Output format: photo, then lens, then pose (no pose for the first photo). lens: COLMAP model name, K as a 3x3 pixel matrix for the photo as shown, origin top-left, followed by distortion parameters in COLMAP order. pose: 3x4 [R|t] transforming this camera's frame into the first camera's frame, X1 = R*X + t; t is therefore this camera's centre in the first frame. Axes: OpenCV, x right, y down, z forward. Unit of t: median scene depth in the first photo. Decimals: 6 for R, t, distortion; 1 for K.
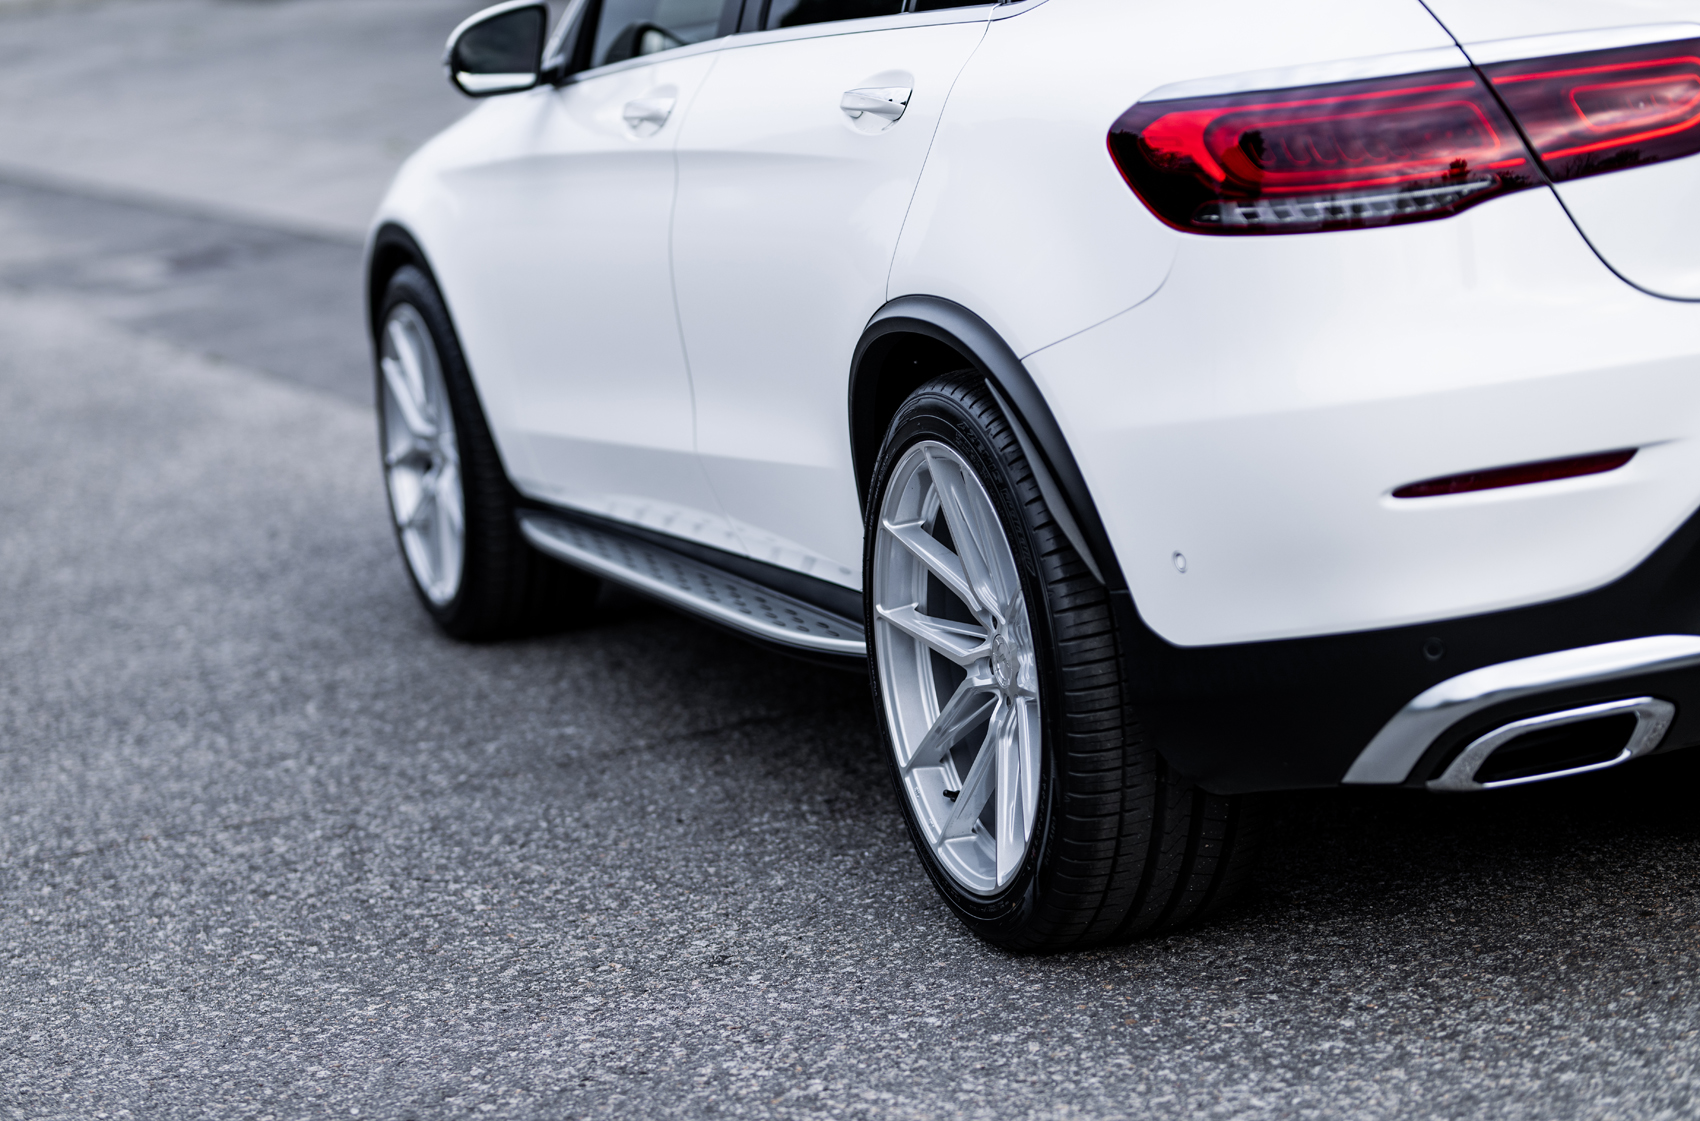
lens RADIAL K [[4130.2, 0, 846.9], [0, 4130.2, 566.4], [0, 0, 1]] dist [0.056582, -0.887304]
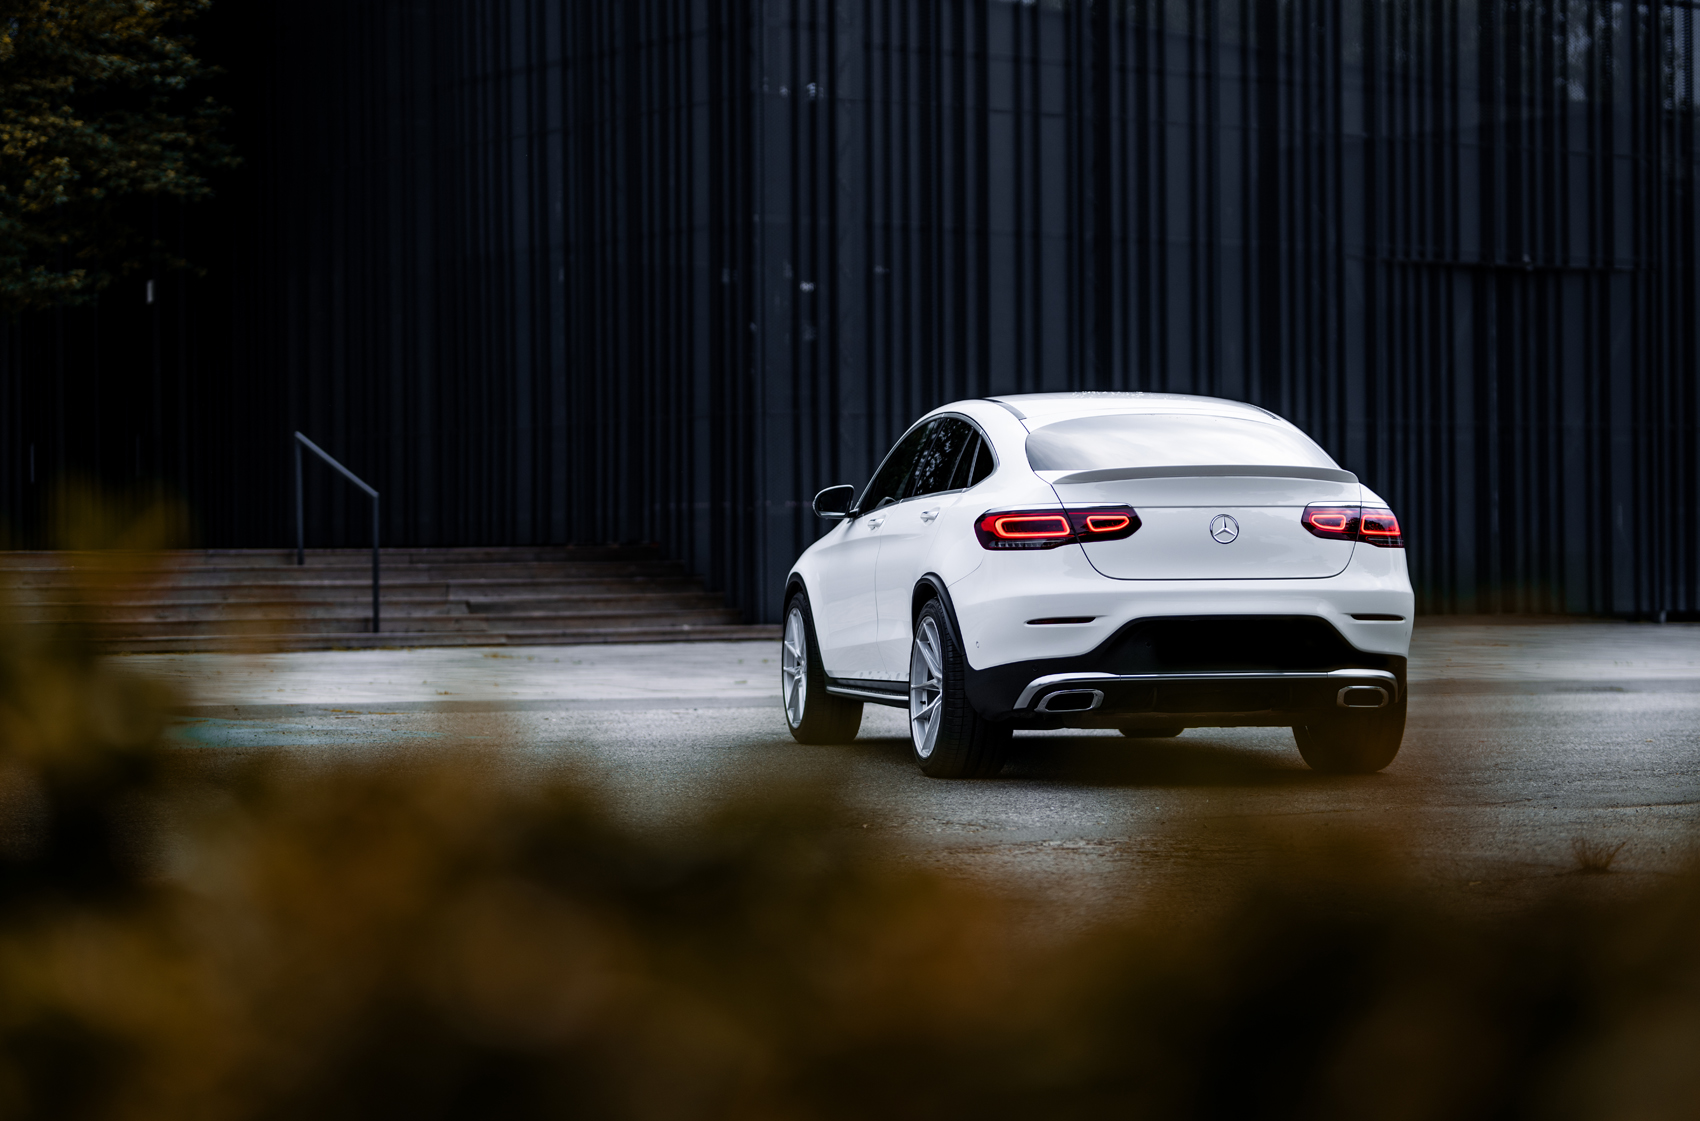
lens RADIAL K [[4033.2, 0, 847.4], [0, 4033.2, 556.8], [0, 0, 1]] dist [0.029396, -0.553943]
pose [[0.985344, 0.100057, -0.138149, 0.426154], [-0.119497, 0.982848, -0.140463, 0.407869], [0.121725, 0.154913, 0.980400, -2.300601]]
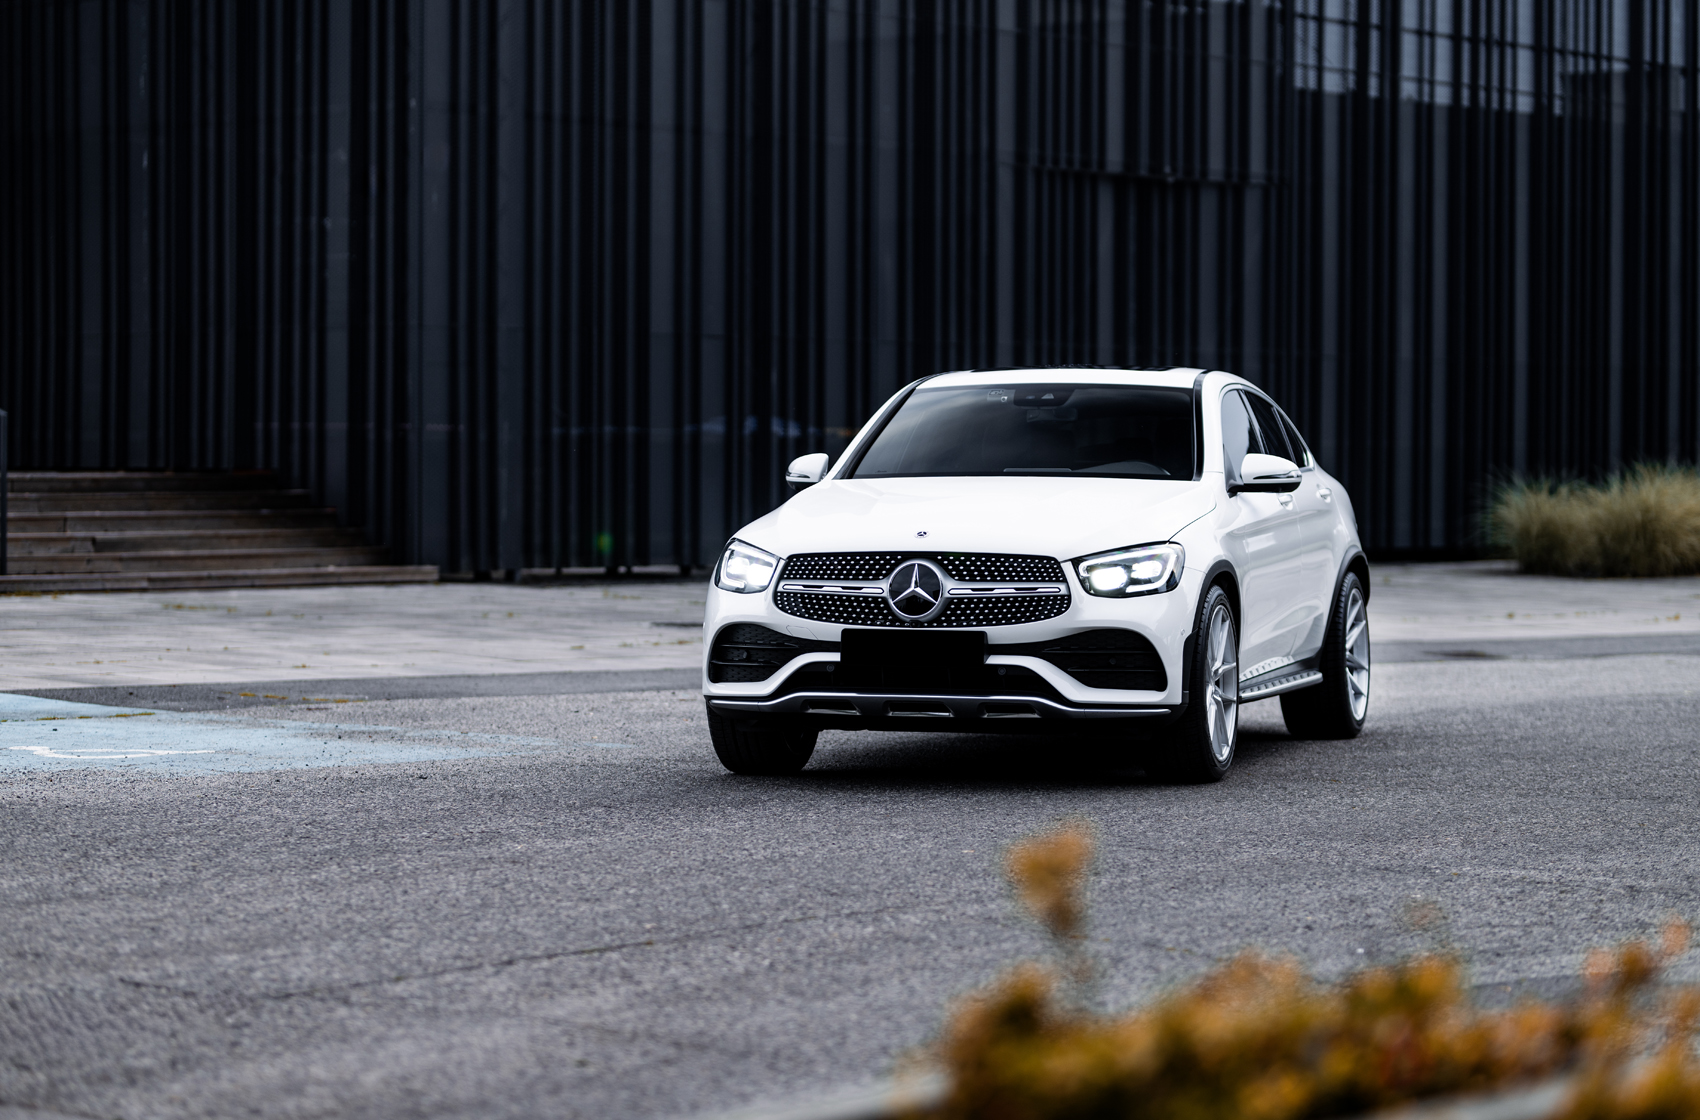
lens RADIAL K [[4175.4, 0, 848.5], [0, 4175.4, 557.9], [0, 0, 1]] dist [0.036174, -0.462703]
pose [[0.990511, 0.110428, 0.081818, -0.655993], [-0.098344, 0.985352, -0.139321, 0.366948], [-0.096005, 0.129952, 0.986861, -1.749532]]
